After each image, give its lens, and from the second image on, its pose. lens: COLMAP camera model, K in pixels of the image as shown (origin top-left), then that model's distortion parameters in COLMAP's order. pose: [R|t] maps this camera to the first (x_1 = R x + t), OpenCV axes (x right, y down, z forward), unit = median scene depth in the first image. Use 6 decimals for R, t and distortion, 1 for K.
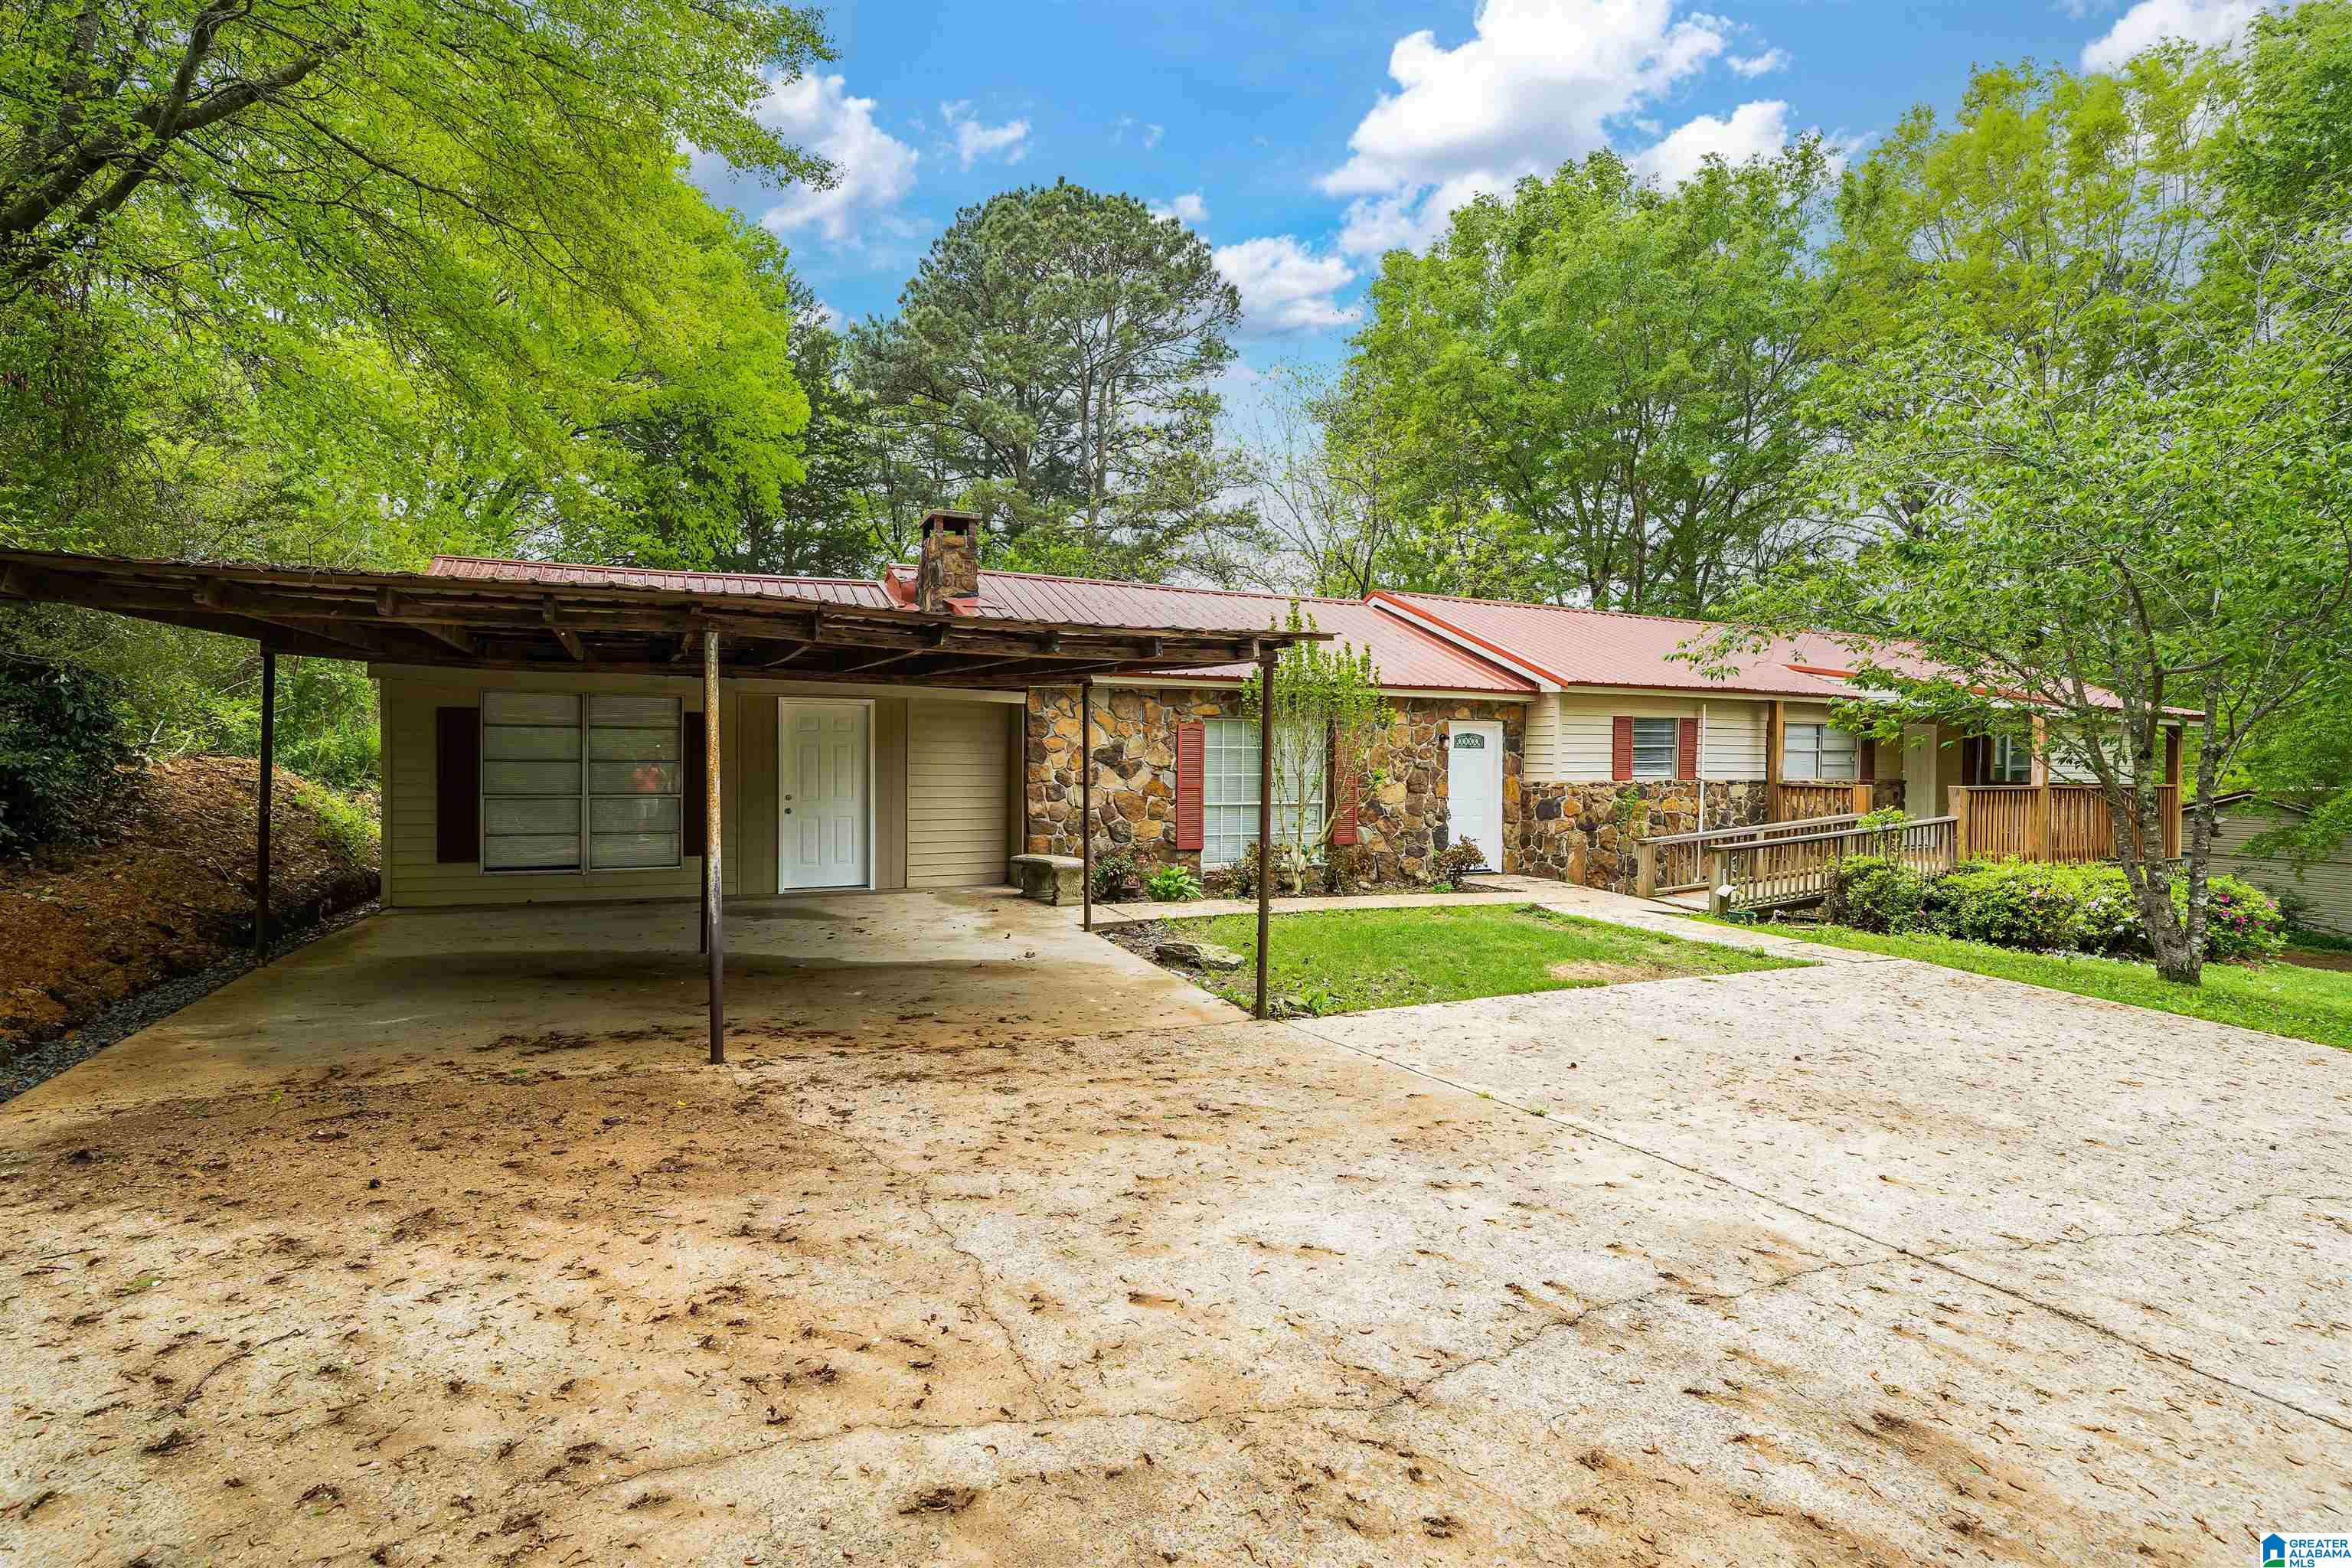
lens RADIAL K [[1076.2, 0, 1175.8], [0, 1076.2, 778.8], [0, 0, 1]] dist [-0.001180, 0.000004]
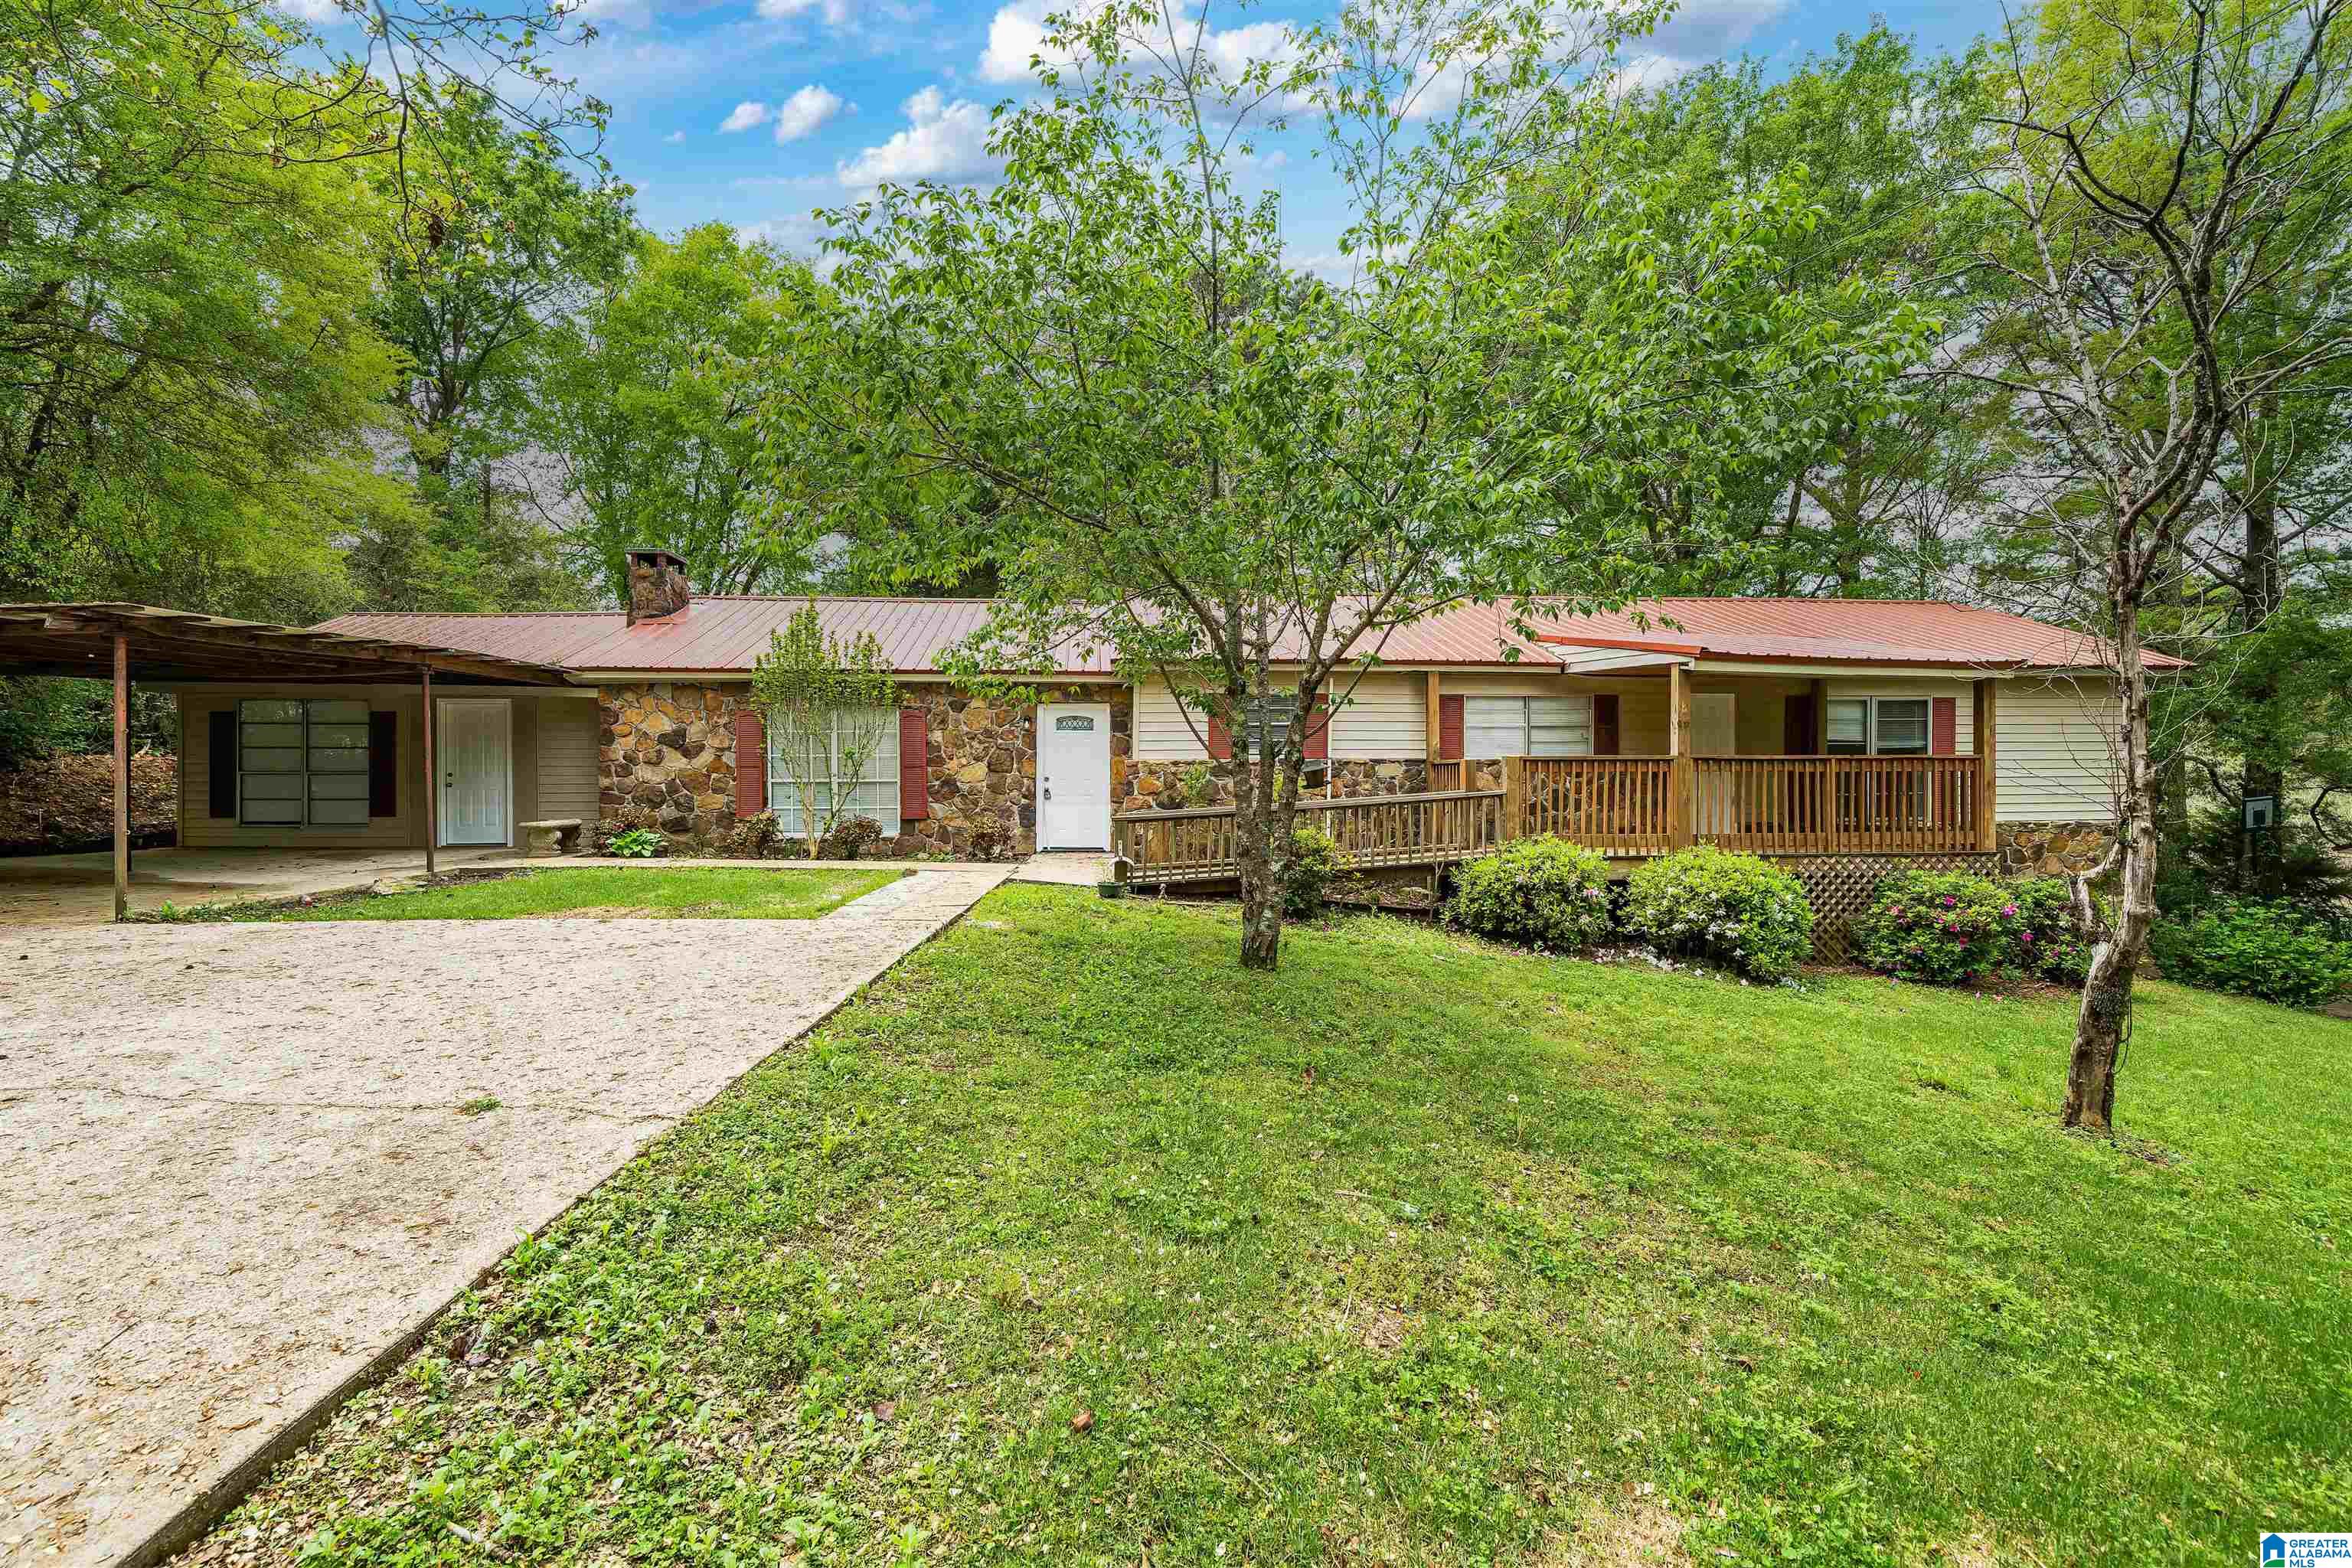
lens RADIAL K [[961.1, 0, 1174.7], [0, 961.1, 781.9], [0, 0, 1]] dist [0.001009, 0.000043]
pose [[0.935672, -0.002214, -0.352864, 0.734284], [0.002081, 0.999998, -0.000756, 0.024386], [0.352865, -0.000027, 0.935674, 0.175459]]
